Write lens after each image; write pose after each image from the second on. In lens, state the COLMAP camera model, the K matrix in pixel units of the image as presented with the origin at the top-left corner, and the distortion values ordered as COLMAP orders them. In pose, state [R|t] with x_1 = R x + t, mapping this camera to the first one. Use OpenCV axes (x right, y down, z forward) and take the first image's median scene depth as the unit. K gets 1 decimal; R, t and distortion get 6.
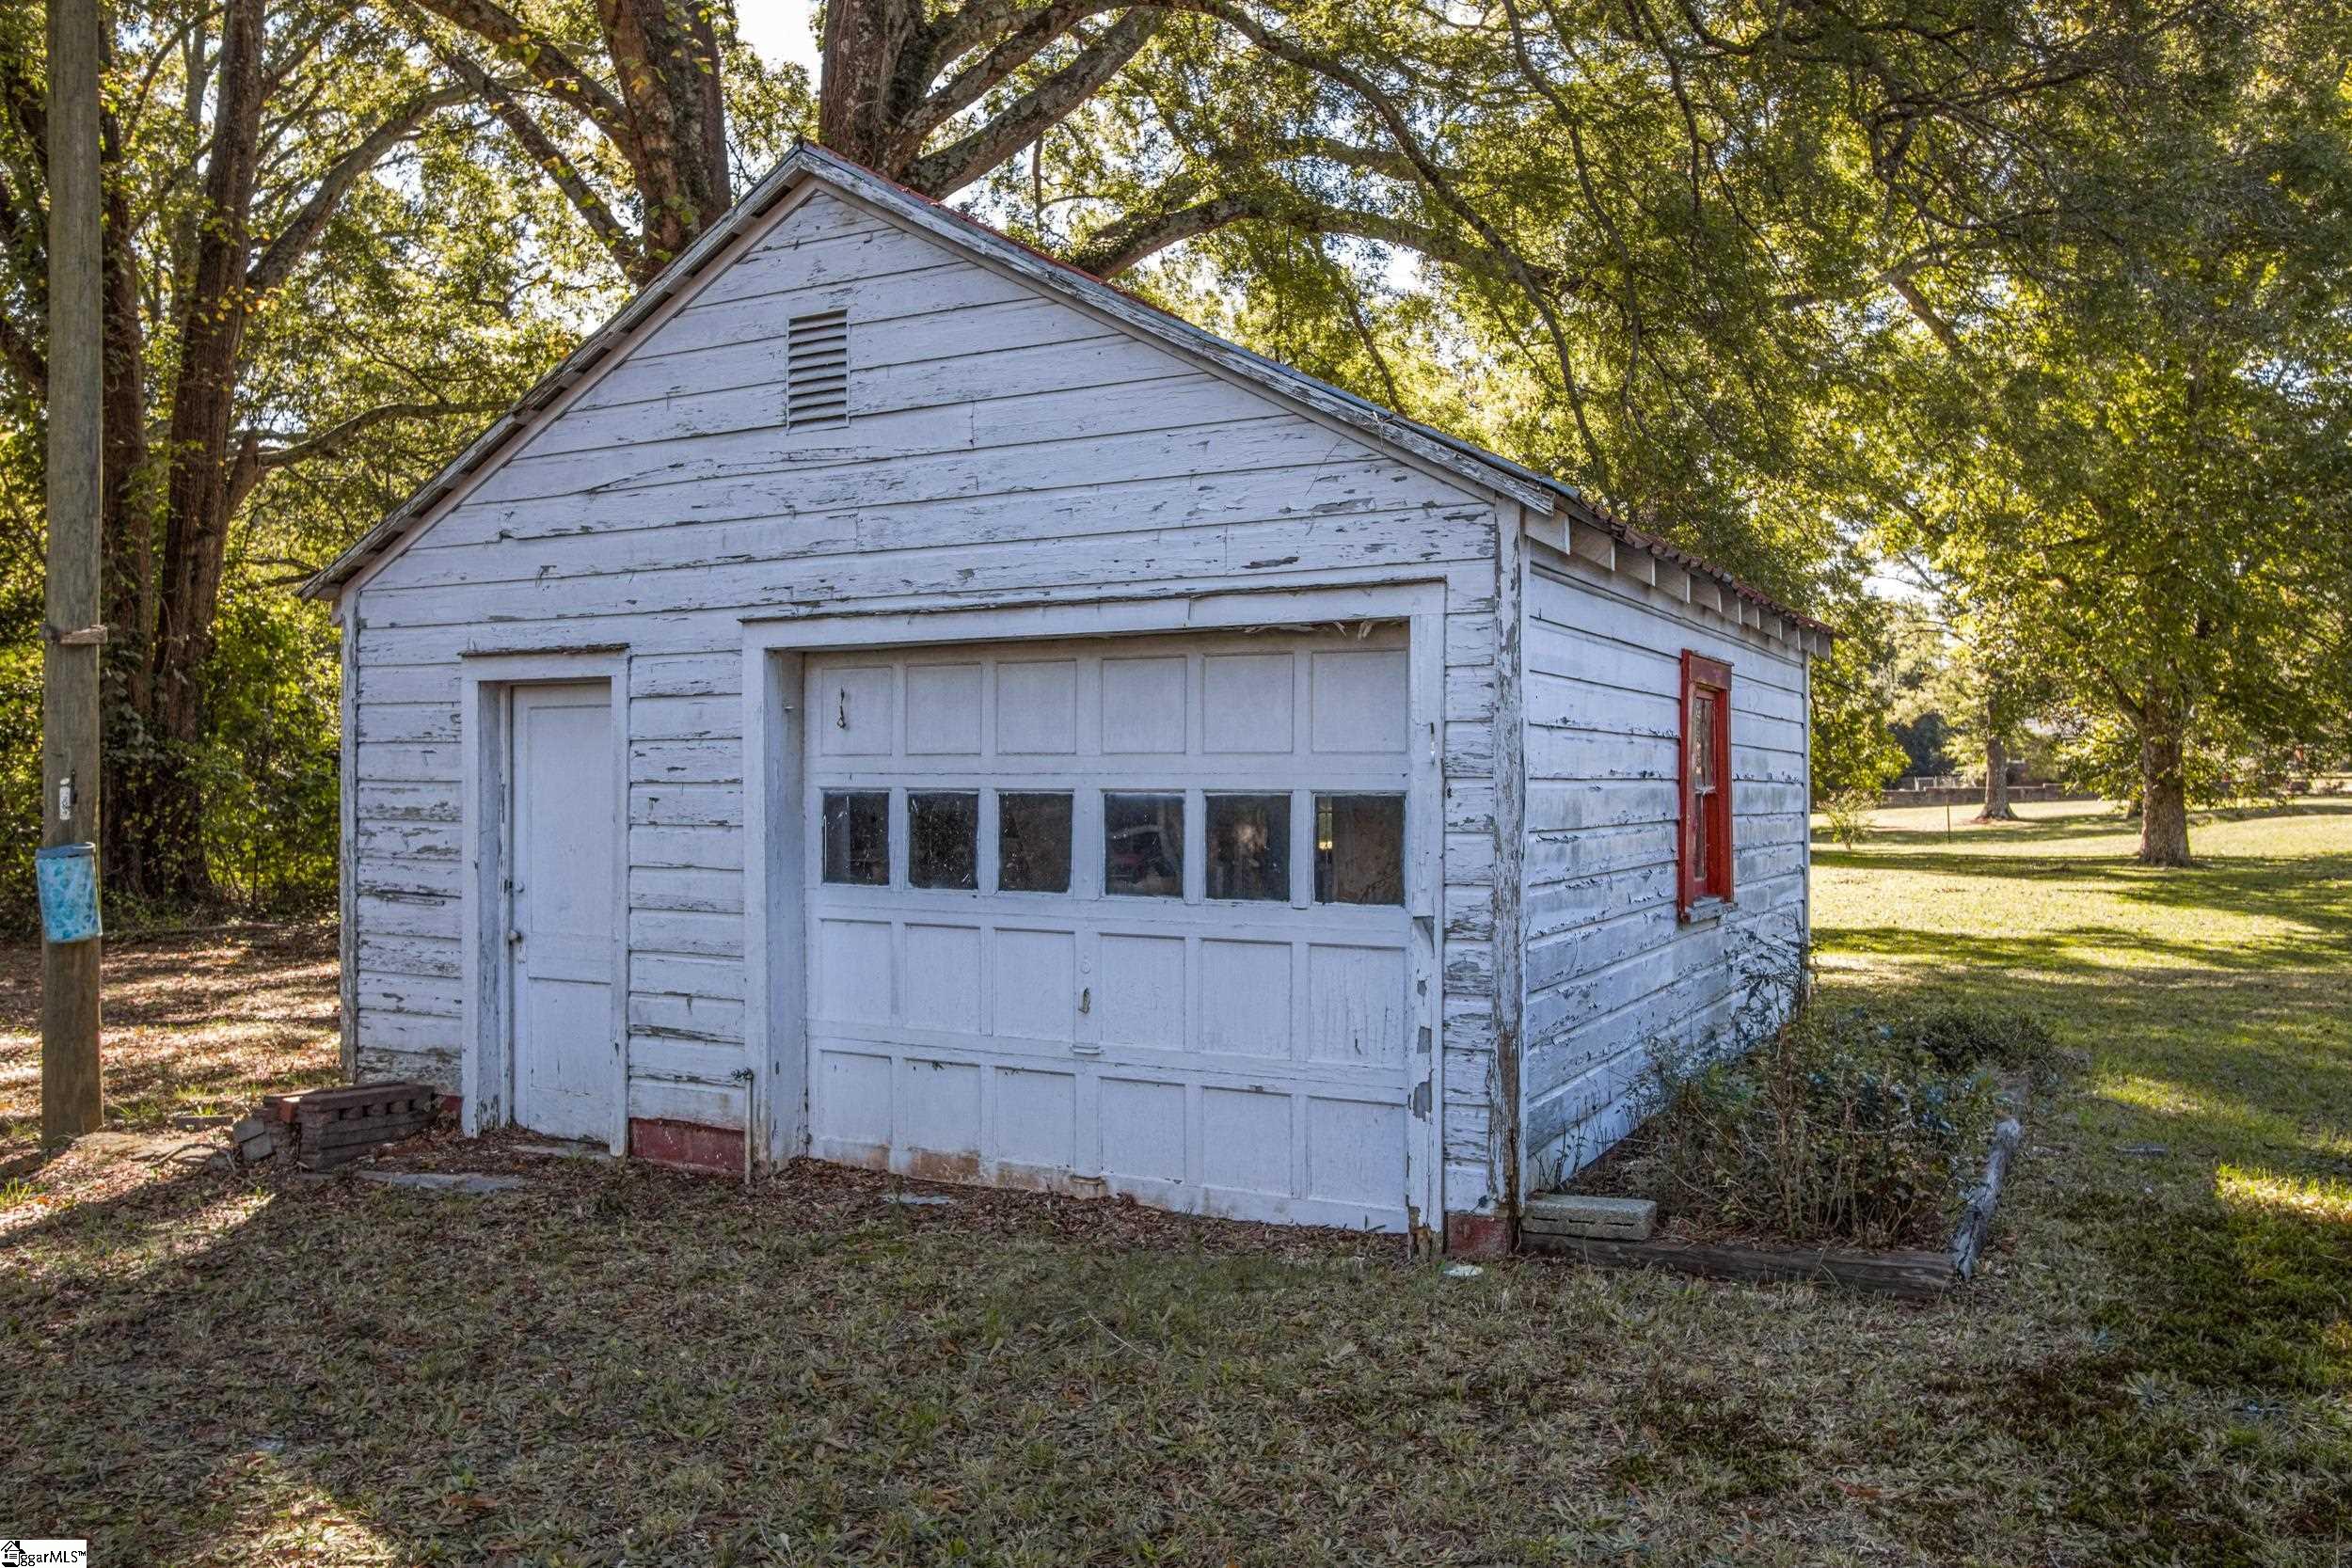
lens RADIAL K [[1809.4, 0, 1165.9], [0, 1809.4, 791.4], [0, 0, 1]] dist [0.003803, 0.006837]
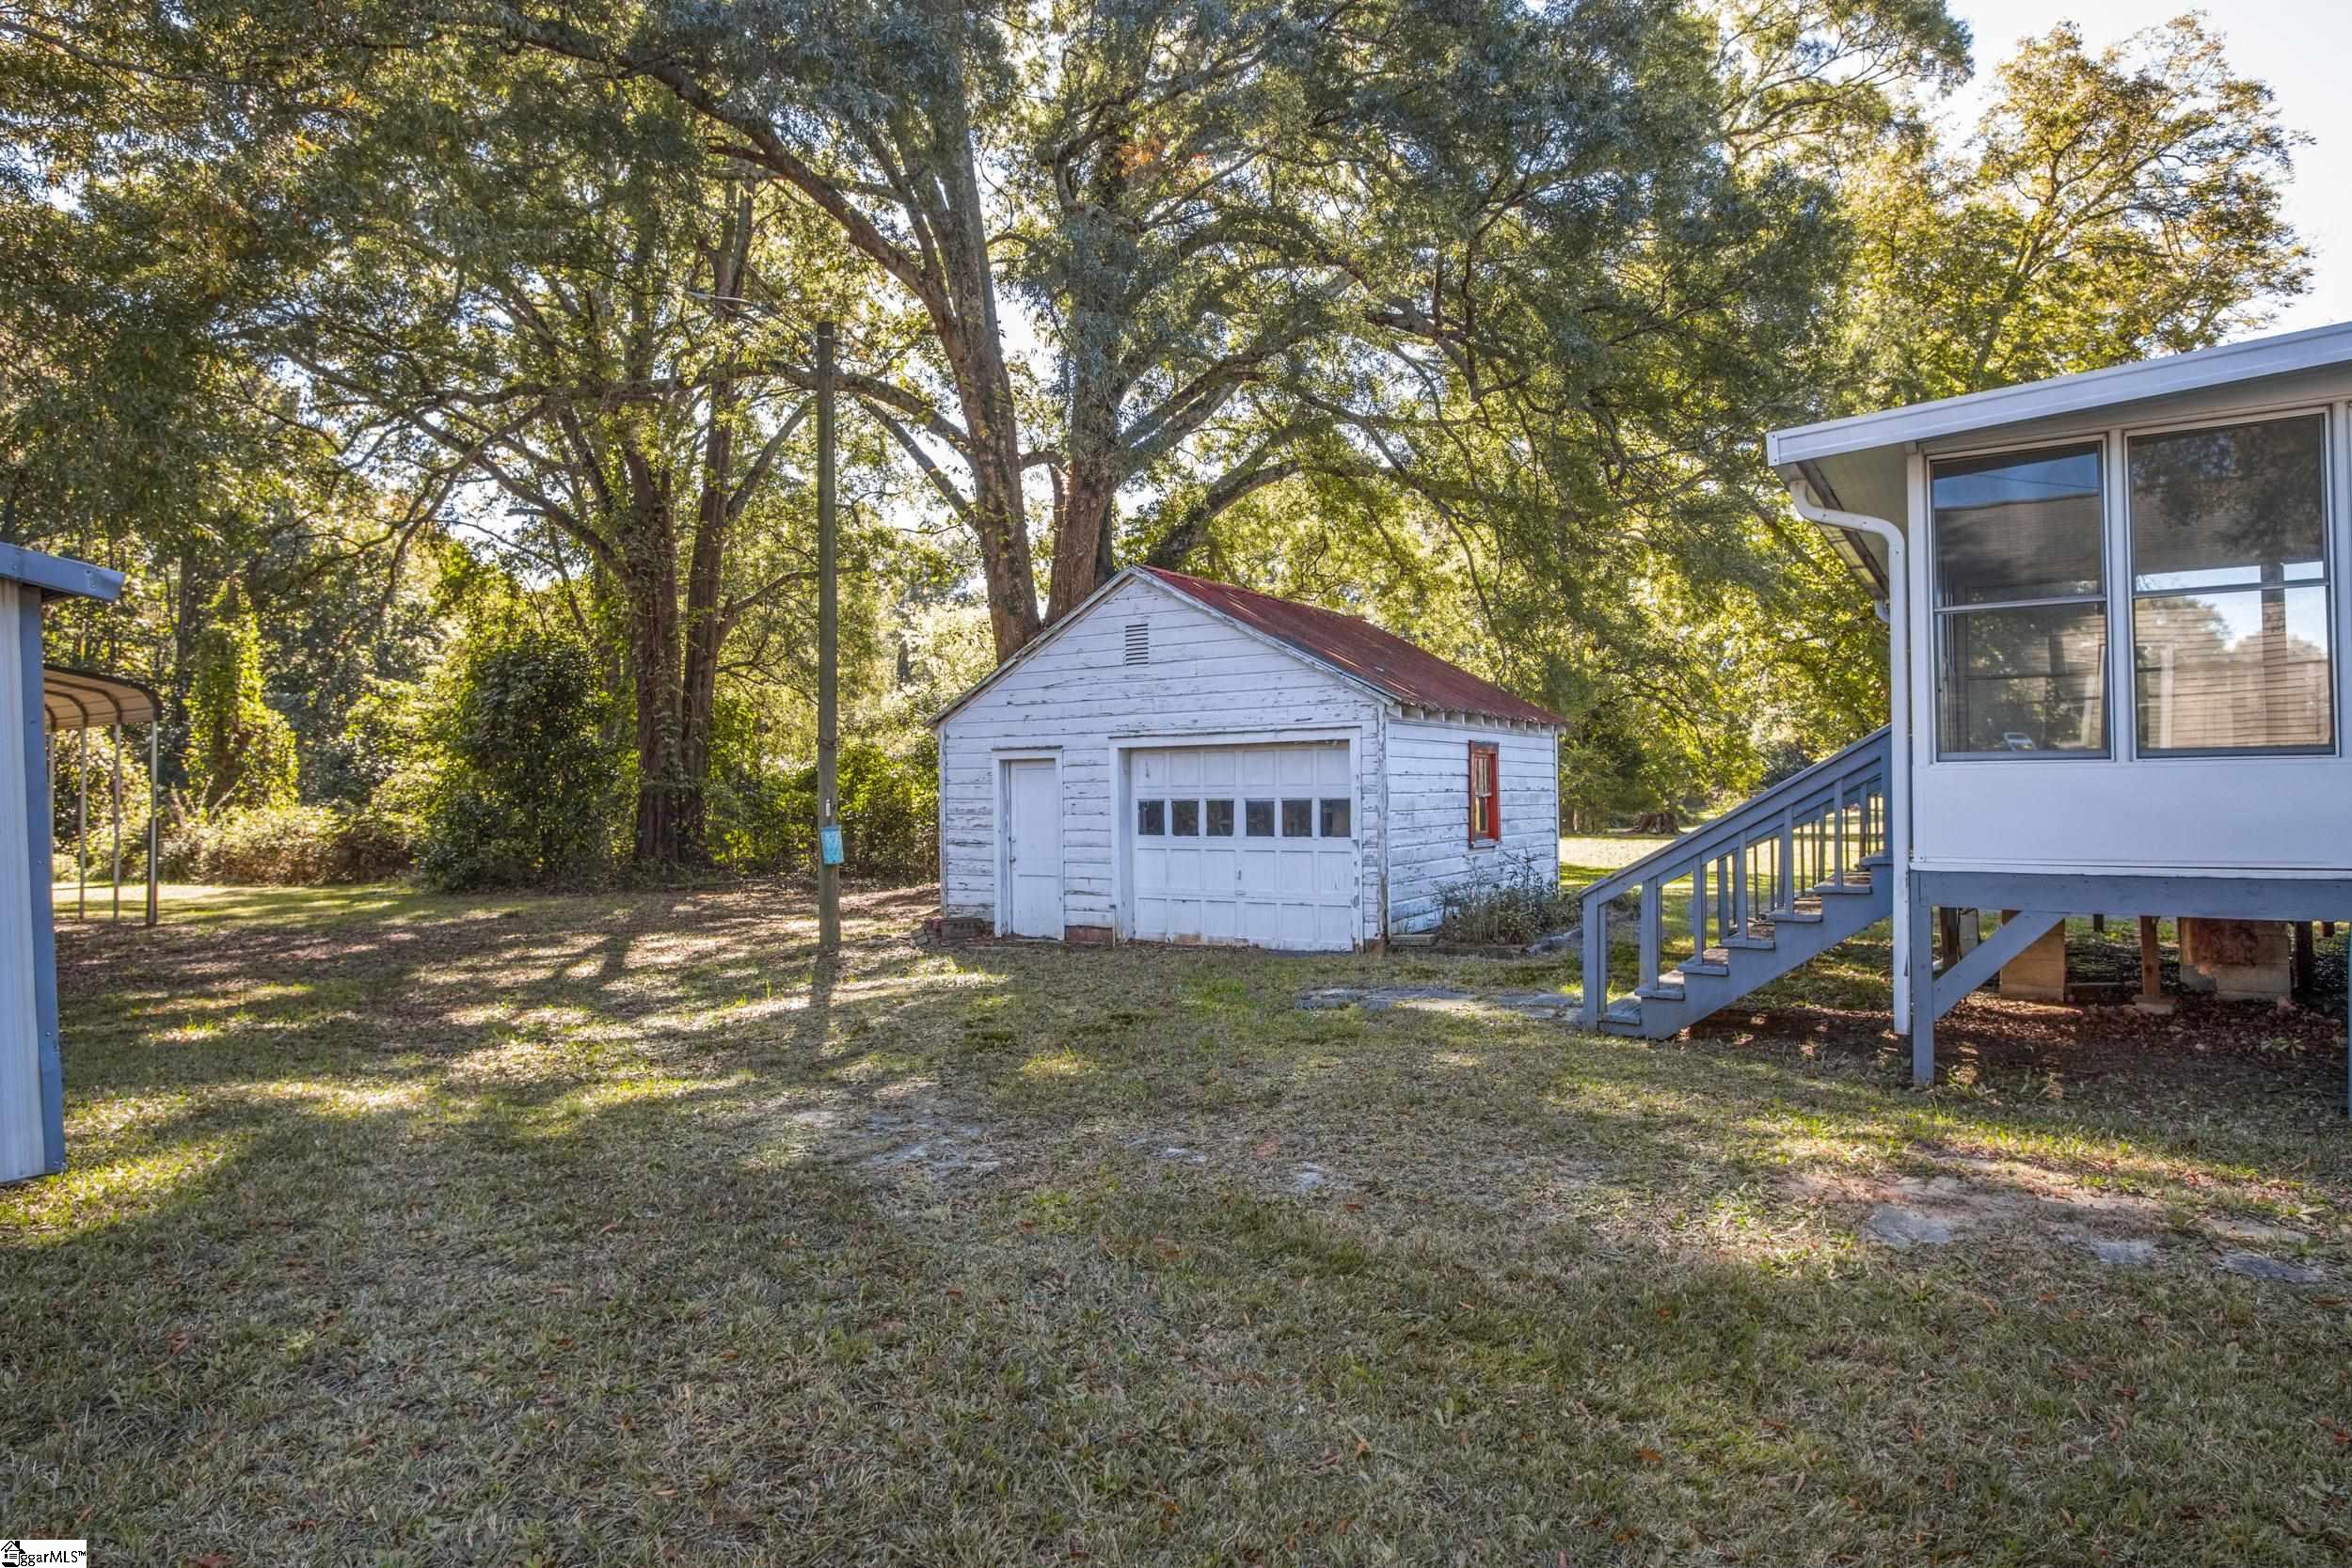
lens RADIAL K [[1344.2, 0, 1191.8], [0, 1344.2, 784.3], [0, 0, 1]] dist [0.001892, 0.000379]
pose [[0.998724, -0.014992, -0.048224, -0.015115], [0.014530, 0.999845, -0.009917, -0.003228], [0.048365, 0.009204, 0.998787, -0.982385]]
